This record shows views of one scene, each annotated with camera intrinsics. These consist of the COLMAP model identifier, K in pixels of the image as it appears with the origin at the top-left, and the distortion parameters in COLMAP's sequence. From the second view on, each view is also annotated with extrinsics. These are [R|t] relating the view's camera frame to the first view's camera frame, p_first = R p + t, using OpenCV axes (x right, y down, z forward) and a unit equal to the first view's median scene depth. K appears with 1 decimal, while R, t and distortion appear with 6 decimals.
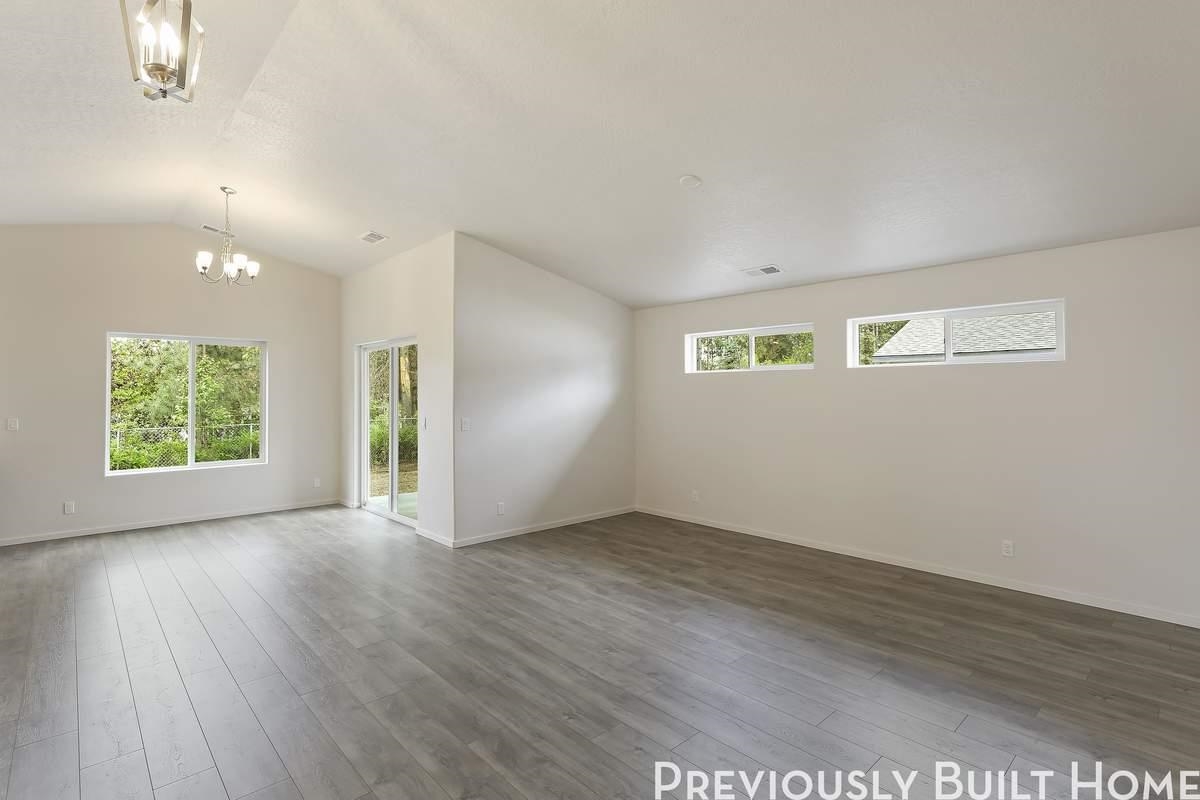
lens RADIAL K [[569.5, 0, 603.2], [0, 569.5, 396.9], [0, 0, 1]] dist [-0.008962, 0.003792]
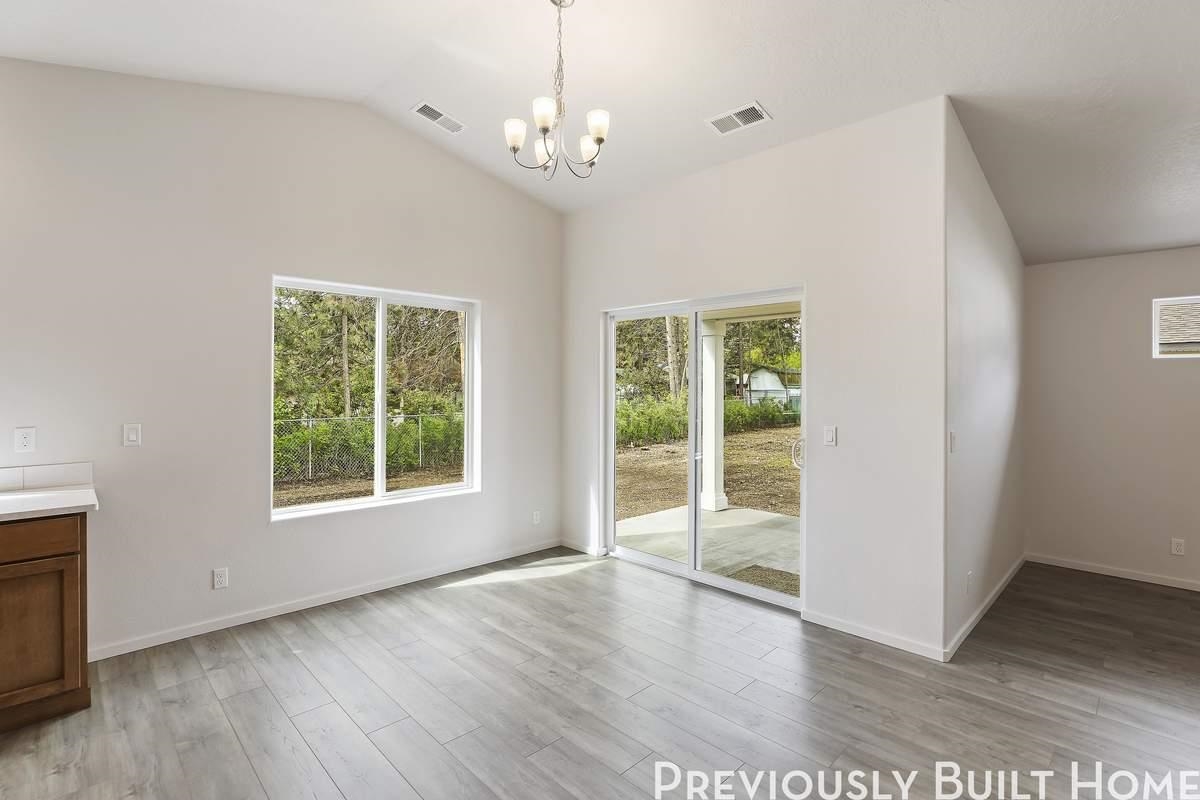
lens RADIAL K [[569.5, 0, 607.4], [0, 569.5, 390.5], [0, 0, 1]] dist [-0.008962, 0.003792]
pose [[0.999893, 0.008233, 0.012065, -0.722759], [-0.008191, 0.999960, -0.003534, 0.007130], [-0.012094, 0.003435, 0.999921, 0.544868]]
